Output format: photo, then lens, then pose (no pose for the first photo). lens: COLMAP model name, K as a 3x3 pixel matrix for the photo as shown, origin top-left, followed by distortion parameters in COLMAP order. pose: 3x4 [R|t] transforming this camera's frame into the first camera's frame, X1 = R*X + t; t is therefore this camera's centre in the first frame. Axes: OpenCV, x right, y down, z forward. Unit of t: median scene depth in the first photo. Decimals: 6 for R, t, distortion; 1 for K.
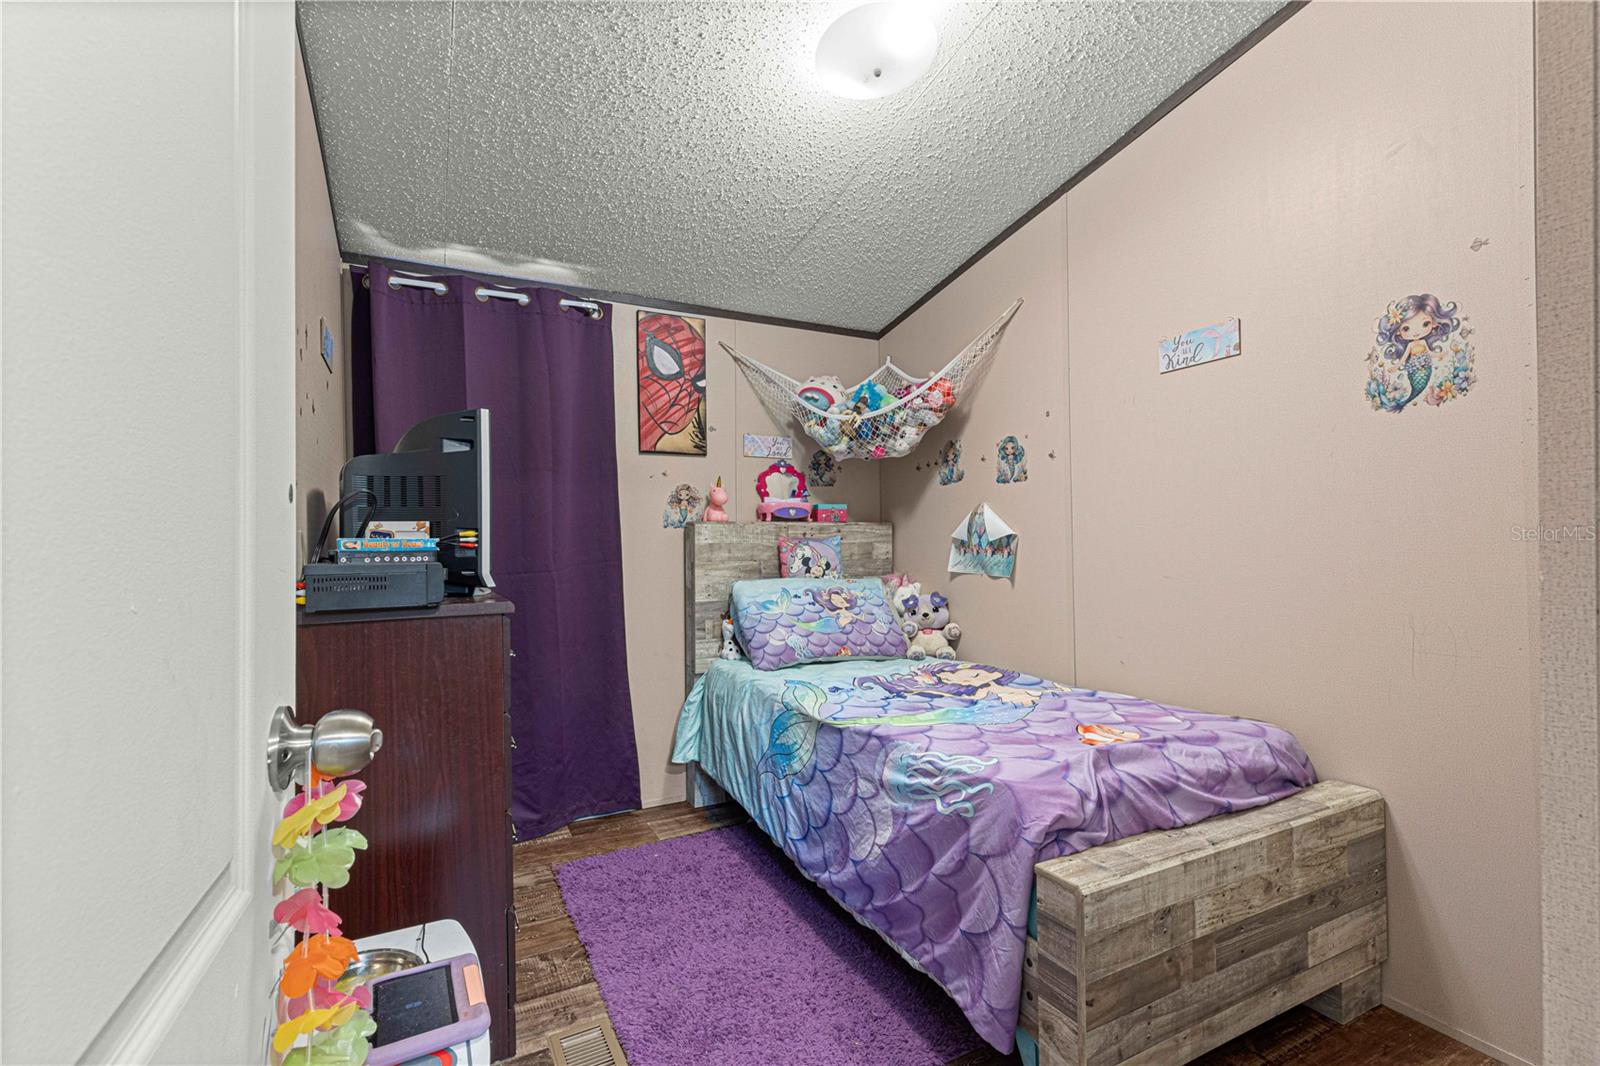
lens RADIAL K [[714.0, 0, 800.3], [0, 714.0, 539.0], [0, 0, 1]] dist [0.004620, -0.000103]
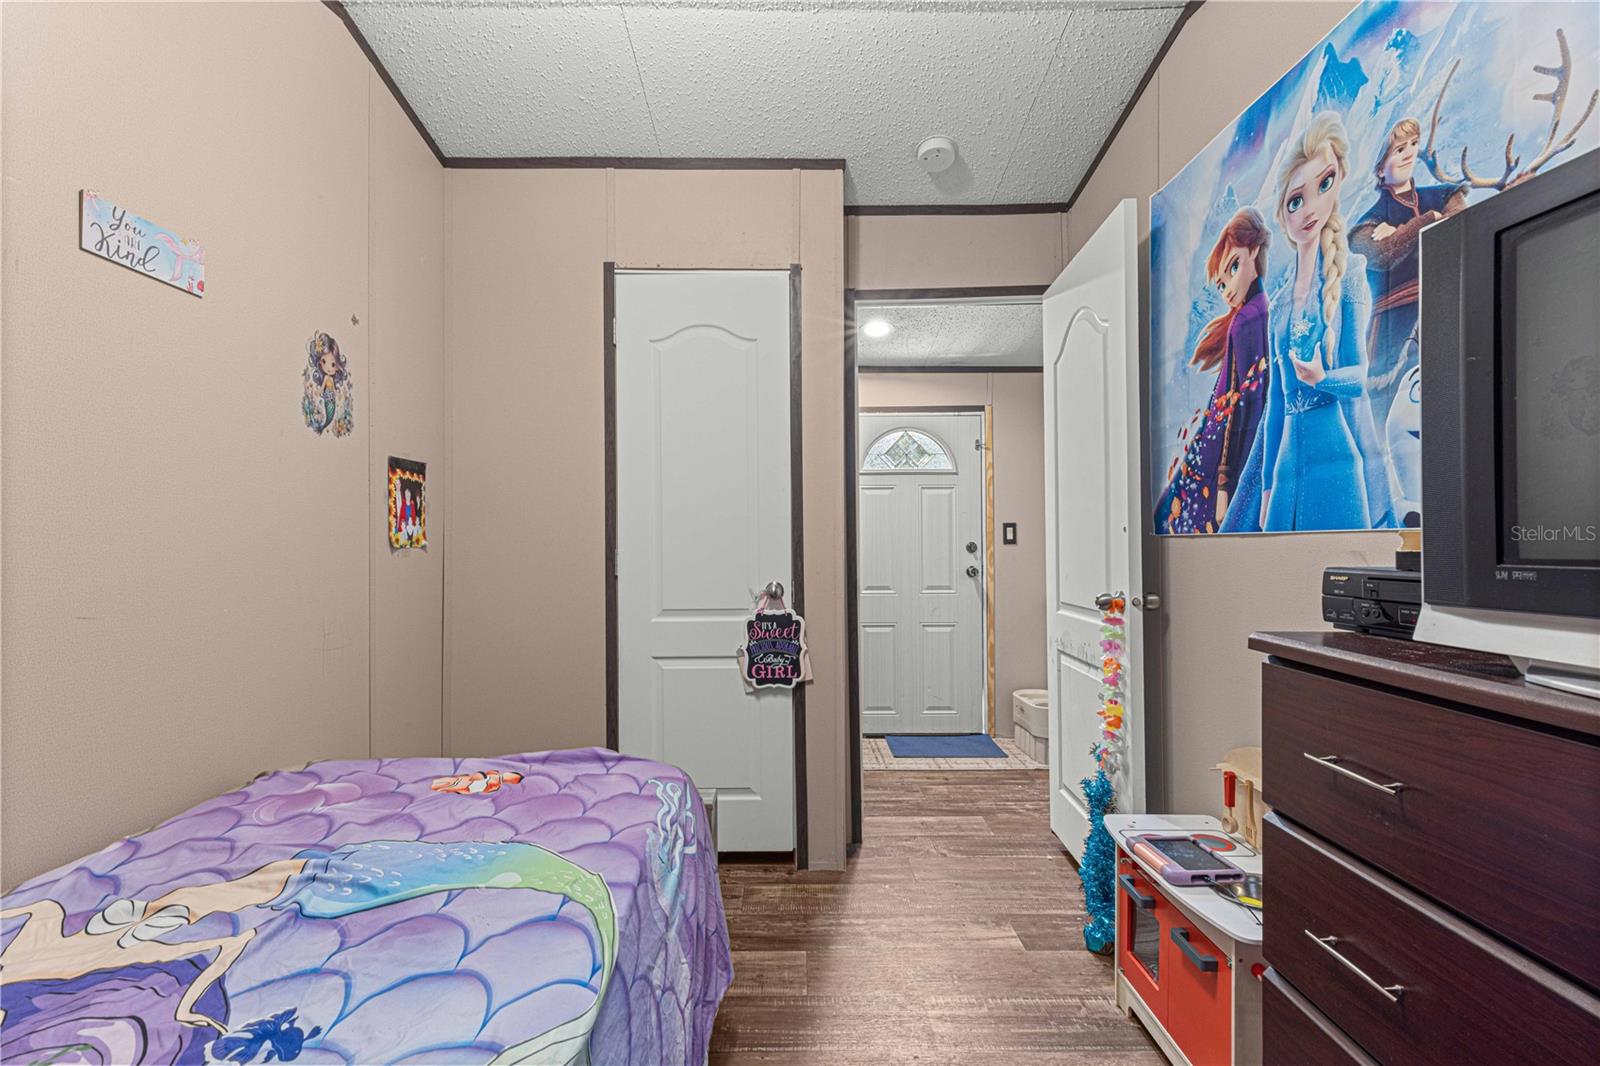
lens RADIAL K [[748.4, 0, 798.7], [0, 748.4, 540.2], [0, 0, 1]] dist [0.000772, -0.000032]
pose [[-0.900717, 0.013067, 0.434210, -0.322208], [0.008889, 0.999893, -0.011652, 0.004615], [-0.434316, -0.006636, -0.900736, 1.735322]]
